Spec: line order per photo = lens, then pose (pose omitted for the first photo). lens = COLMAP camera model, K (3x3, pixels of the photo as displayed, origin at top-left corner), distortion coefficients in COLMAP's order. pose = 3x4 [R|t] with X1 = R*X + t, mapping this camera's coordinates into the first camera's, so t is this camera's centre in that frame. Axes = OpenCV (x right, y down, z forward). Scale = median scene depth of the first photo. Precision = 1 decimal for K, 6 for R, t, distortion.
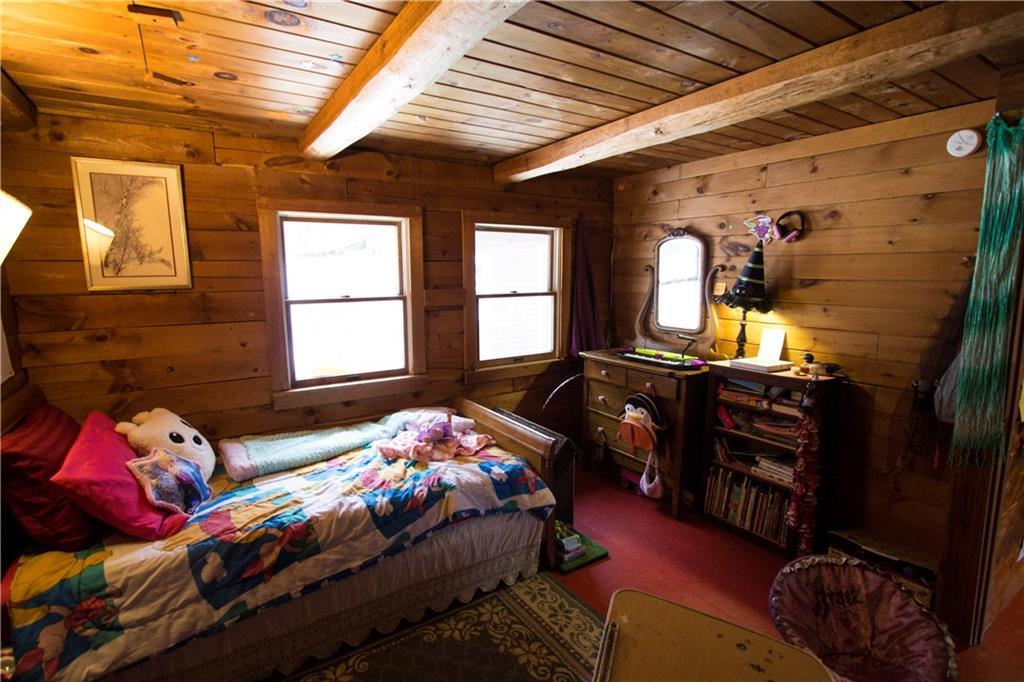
lens RADIAL K [[491.5, 0, 516.6], [0, 491.5, 342.7], [0, 0, 1]] dist [-0.011372, 0.000539]
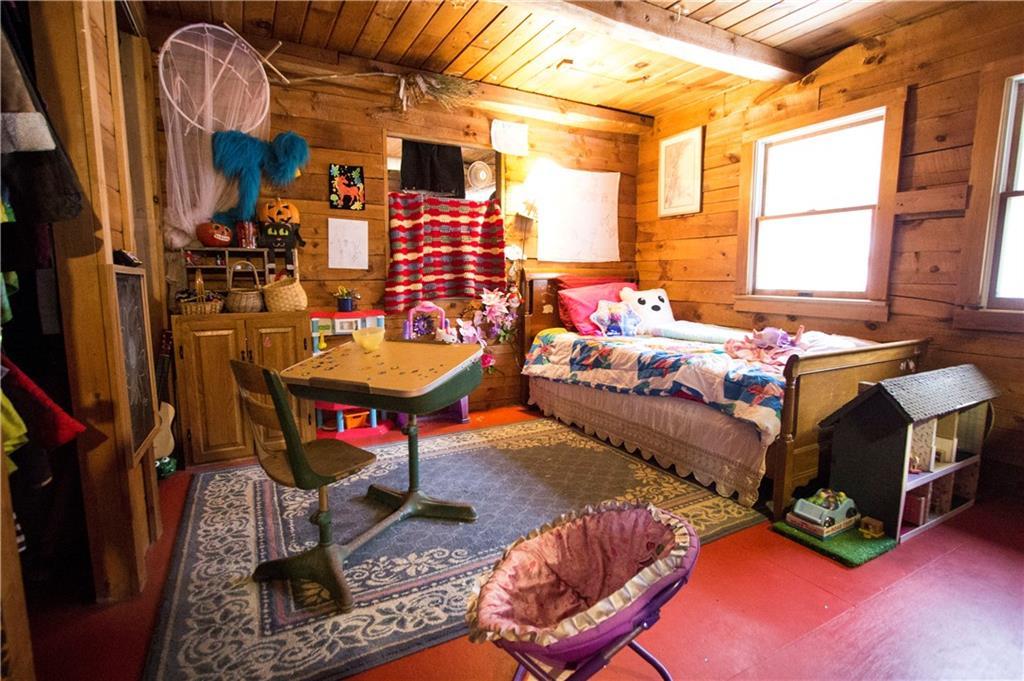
lens RADIAL K [[491.5, 0, 516.6], [0, 491.5, 342.2], [0, 0, 1]] dist [-0.011372, 0.000539]
pose [[-0.069194, 0.140369, -0.987678, 0.910951], [-0.141408, 0.978675, 0.148996, 0.133189], [0.987530, 0.149975, -0.047869, 0.637700]]
